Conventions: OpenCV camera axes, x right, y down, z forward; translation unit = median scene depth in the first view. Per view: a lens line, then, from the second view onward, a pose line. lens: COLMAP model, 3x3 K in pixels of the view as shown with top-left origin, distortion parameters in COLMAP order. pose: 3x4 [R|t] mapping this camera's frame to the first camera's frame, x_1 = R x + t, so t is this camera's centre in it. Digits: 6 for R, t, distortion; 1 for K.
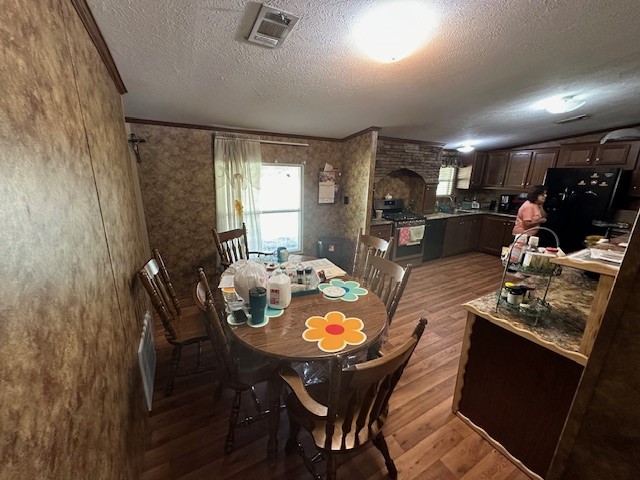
lens RADIAL K [[254.1, 0, 320.0], [0, 254.1, 240.0], [0, 0, 1]] dist [-0.001063, -0.000608]
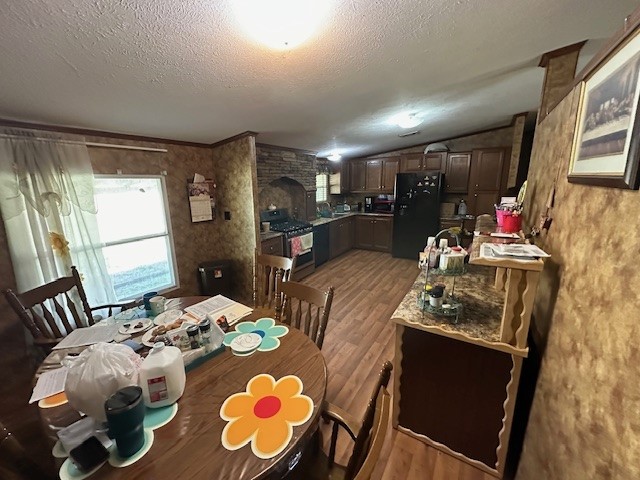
lens RADIAL K [[254.1, 0, 320.0], [0, 254.1, 240.0], [0, 0, 1]] dist [-0.001063, -0.000608]
pose [[0.878364, -0.141125, 0.456684, -0.030610], [0.155536, 0.987811, 0.006103, -0.038180], [-0.451979, 0.065670, 0.889608, 0.123250]]
